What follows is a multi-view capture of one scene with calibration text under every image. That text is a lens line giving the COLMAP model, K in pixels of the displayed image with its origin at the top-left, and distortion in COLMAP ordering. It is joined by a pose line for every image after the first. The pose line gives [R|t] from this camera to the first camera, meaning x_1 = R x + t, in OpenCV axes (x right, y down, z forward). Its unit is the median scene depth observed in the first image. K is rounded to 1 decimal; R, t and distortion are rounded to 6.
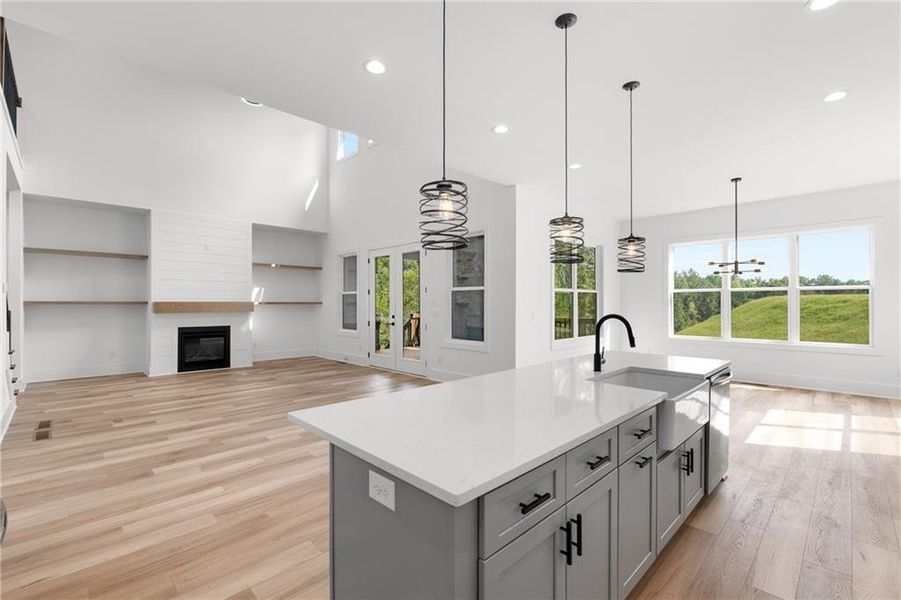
lens RADIAL K [[395.5, 0, 450.6], [0, 395.5, 302.1], [0, 0, 1]] dist [0.000557, 0.000140]
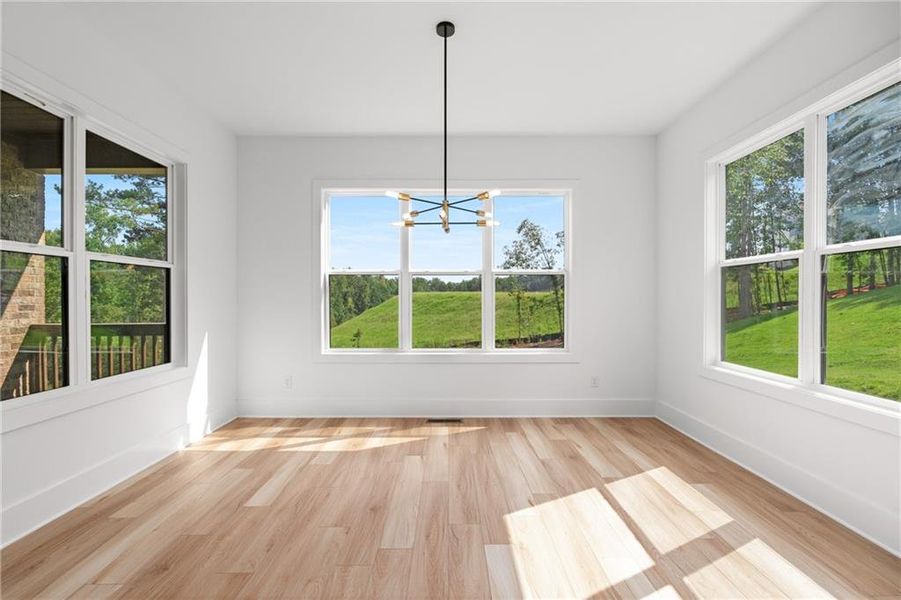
lens RADIAL K [[395.5, 0, 450.7], [0, 395.5, 299.6], [0, 0, 1]] dist [0.000557, 0.000140]
pose [[0.698727, -0.000970, 0.715388, 0.272857], [-0.003403, 0.999983, 0.004680, 0.008601], [-0.715381, -0.005705, 0.698712, 0.468509]]
